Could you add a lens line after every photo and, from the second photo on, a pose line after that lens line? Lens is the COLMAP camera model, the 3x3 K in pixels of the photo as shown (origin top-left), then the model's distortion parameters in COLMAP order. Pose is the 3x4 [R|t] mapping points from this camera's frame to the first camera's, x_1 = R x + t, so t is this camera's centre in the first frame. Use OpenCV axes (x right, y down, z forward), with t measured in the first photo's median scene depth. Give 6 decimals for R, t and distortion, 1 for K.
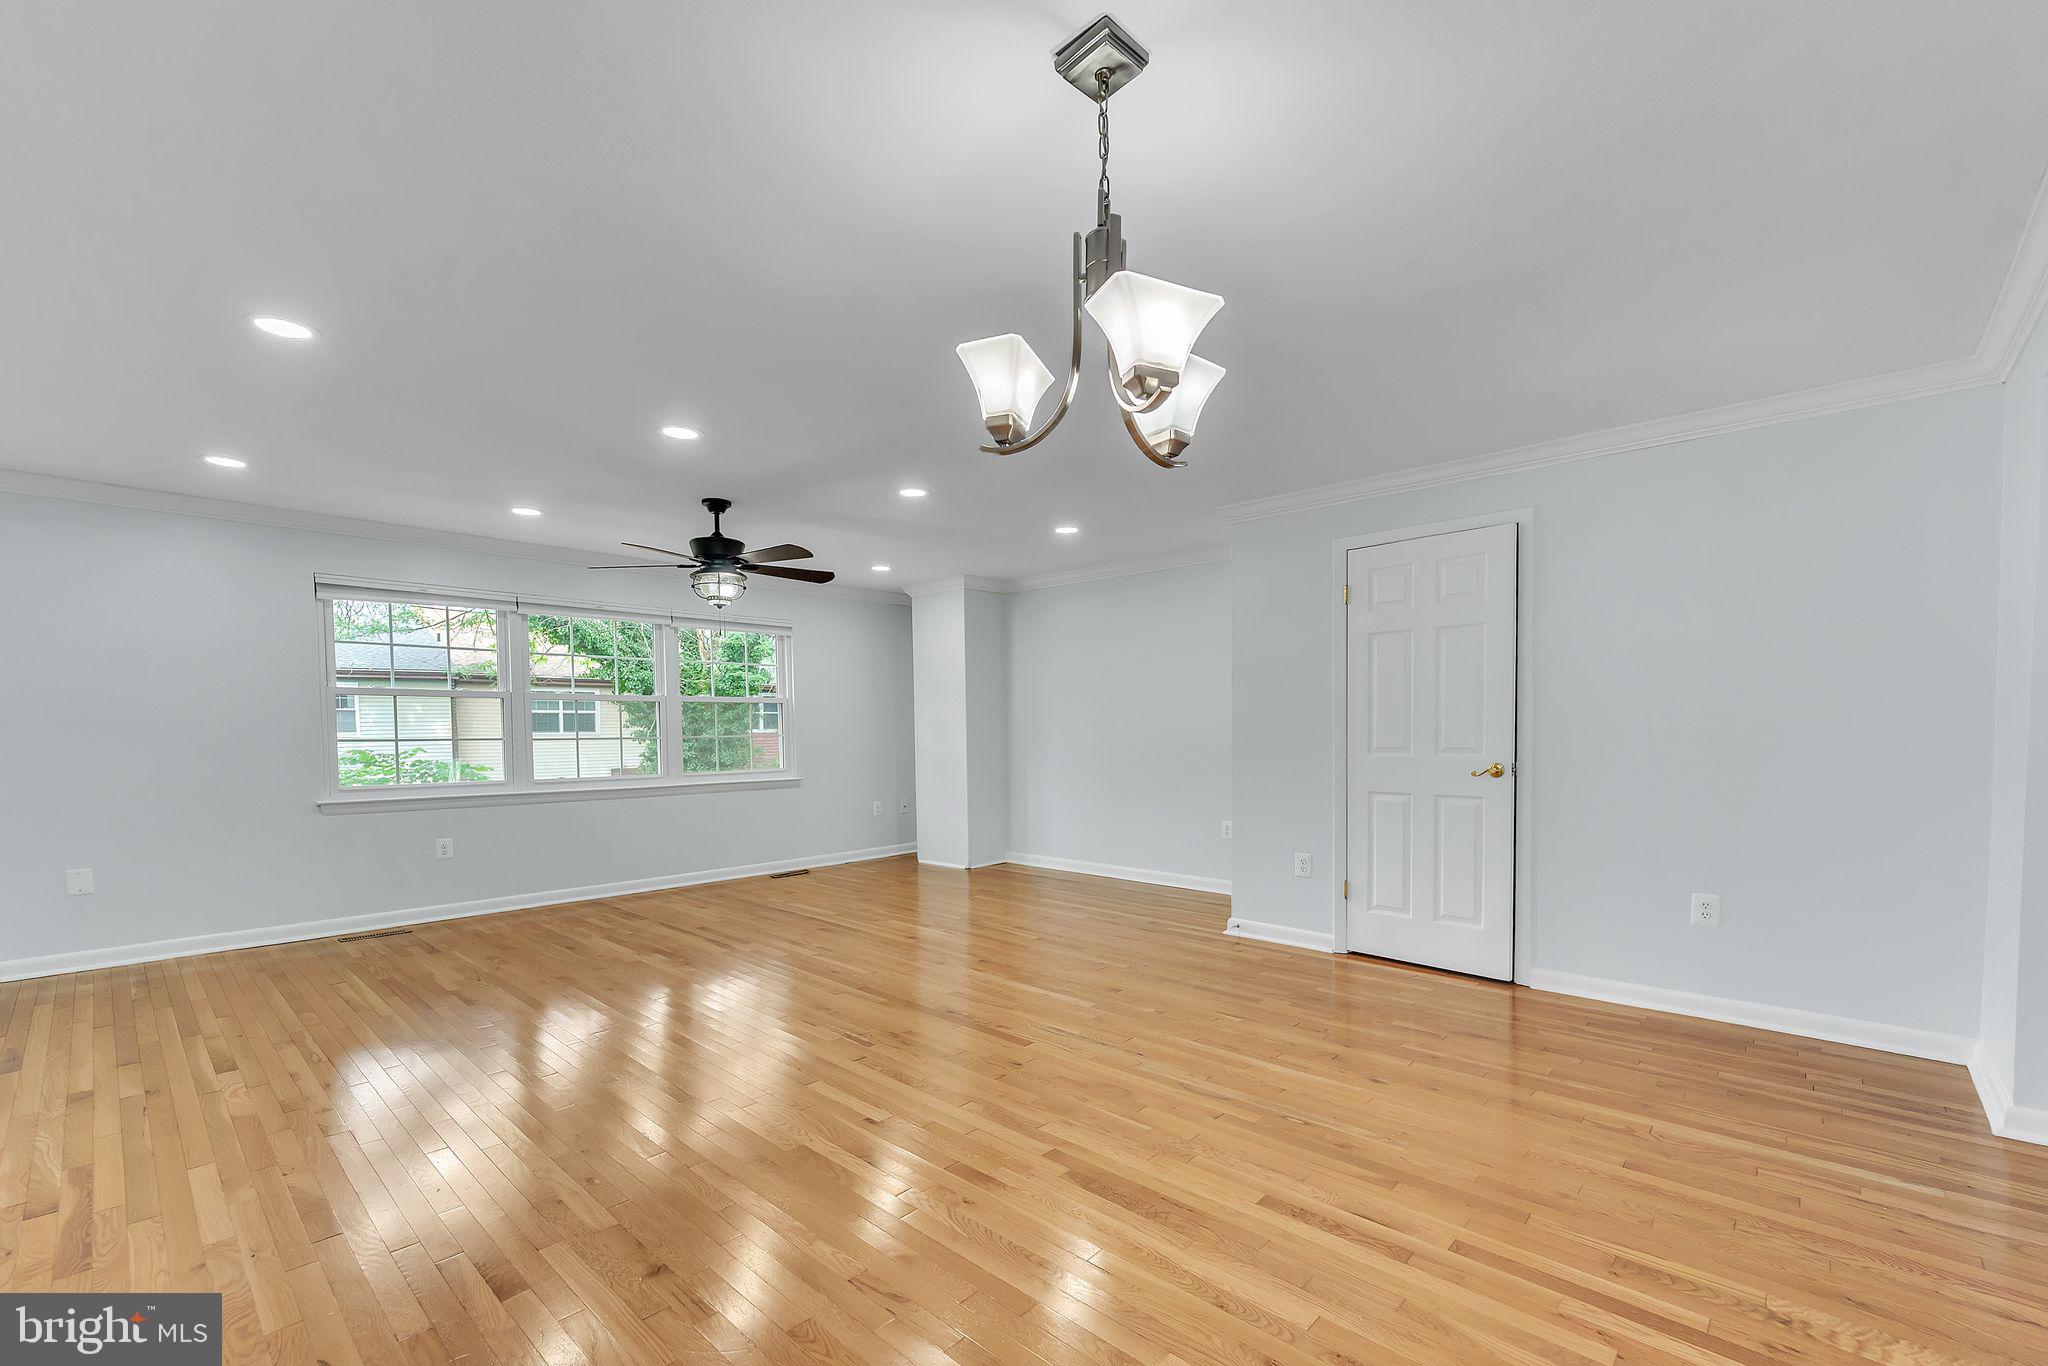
lens RADIAL K [[863.7, 0, 1022.3], [0, 863.7, 721.3], [0, 0, 1]] dist [0.001179, -0.000104]
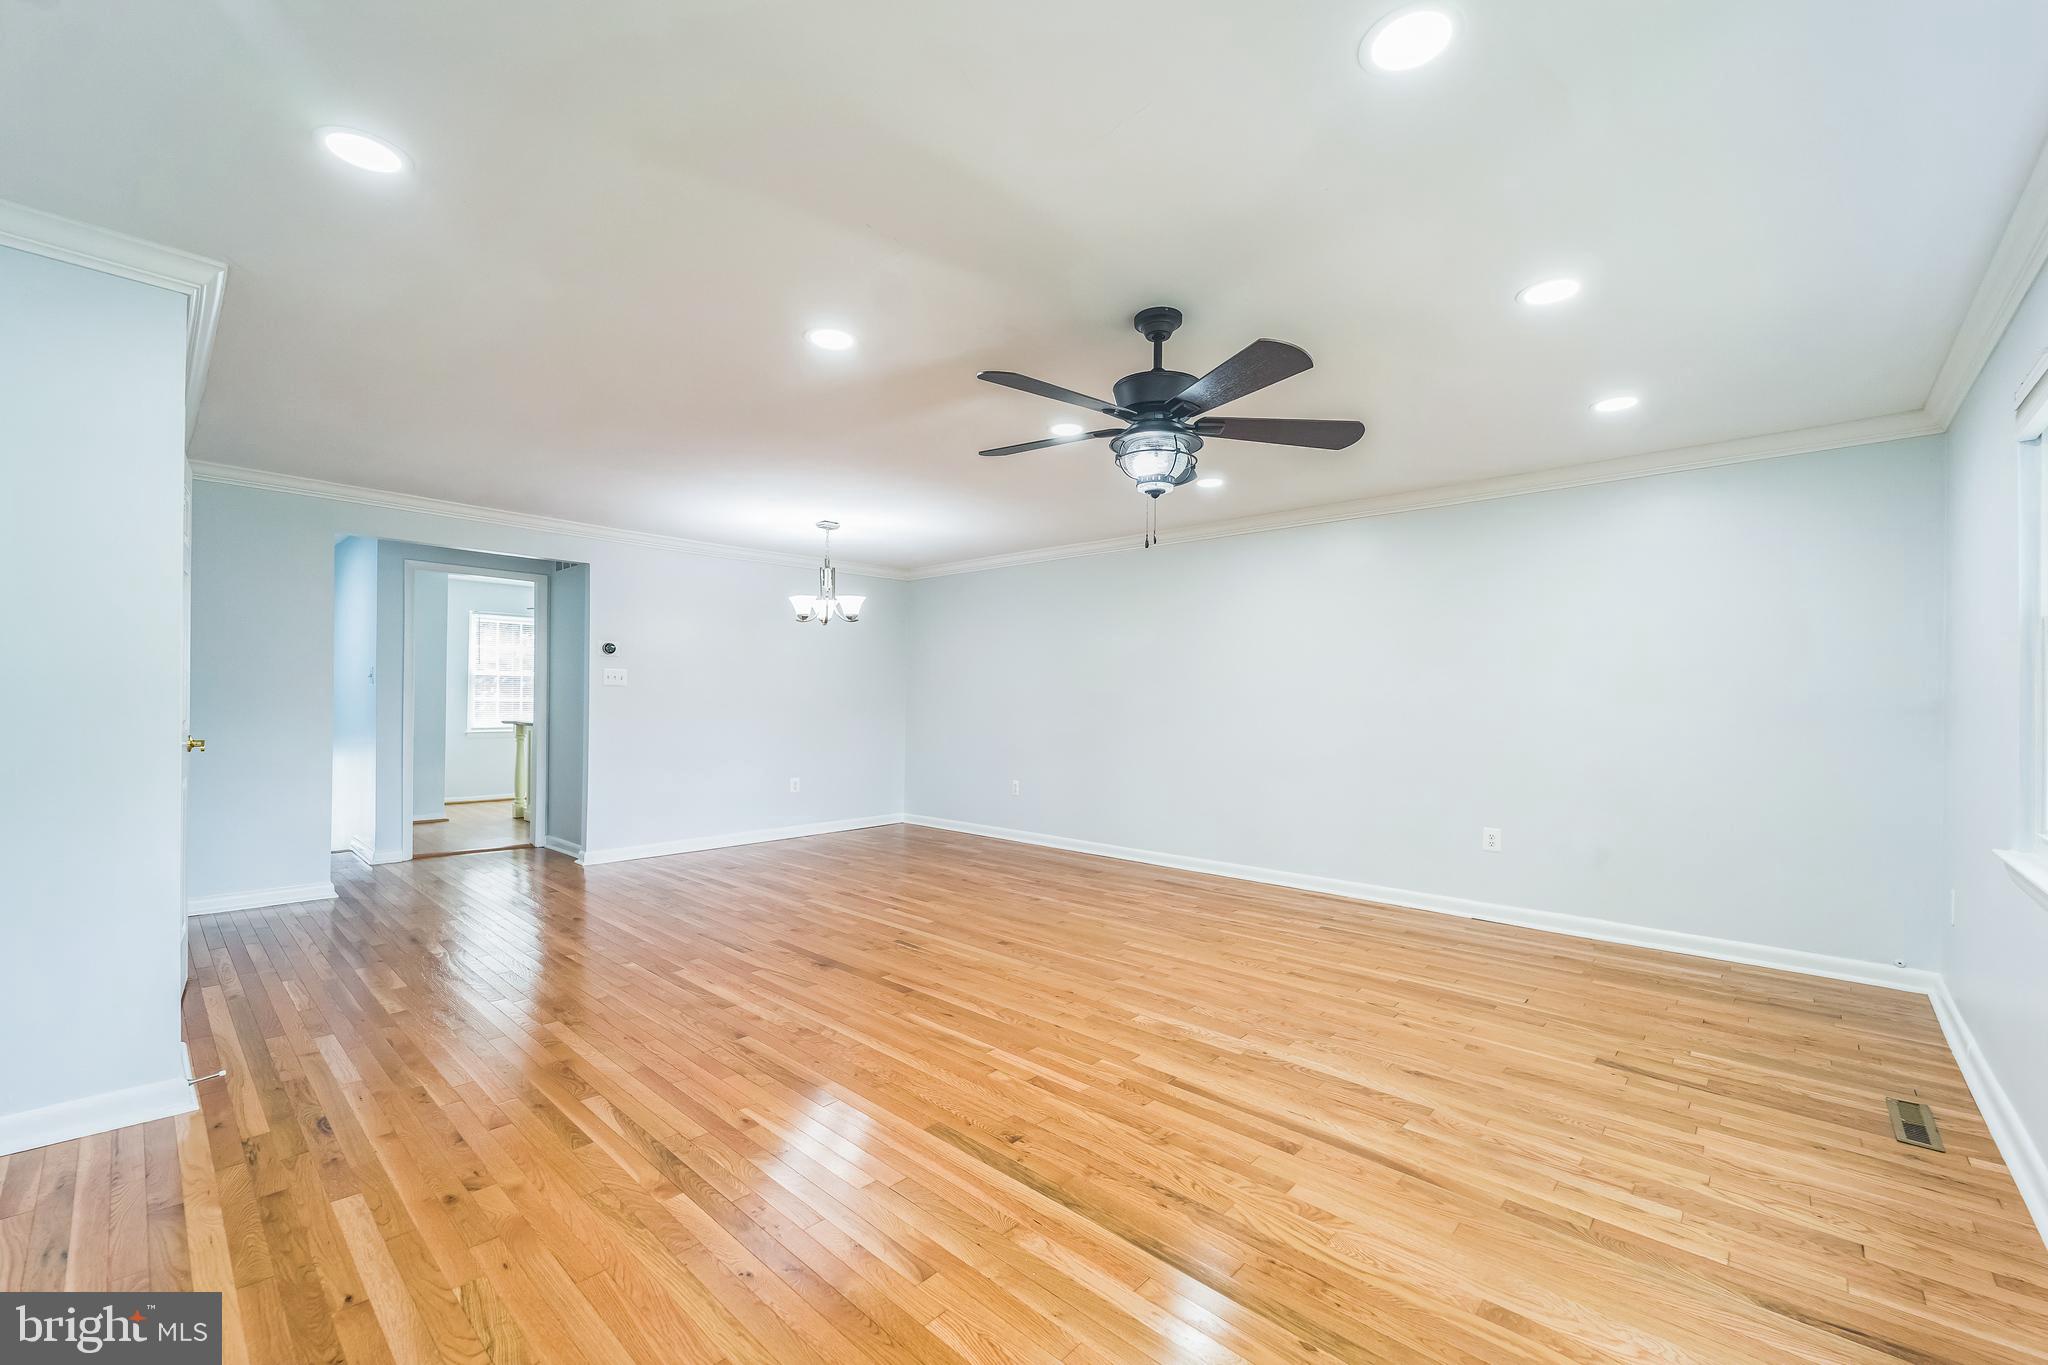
lens RADIAL K [[833.3, 0, 1035.0], [0, 833.3, 700.8], [0, 0, 1]] dist [-0.001138, -0.000151]
pose [[-0.999970, -0.001715, -0.007566, -0.257495], [-0.001676, 0.999986, -0.005105, 0.013827], [0.007575, -0.005092, -0.999958, 1.548766]]
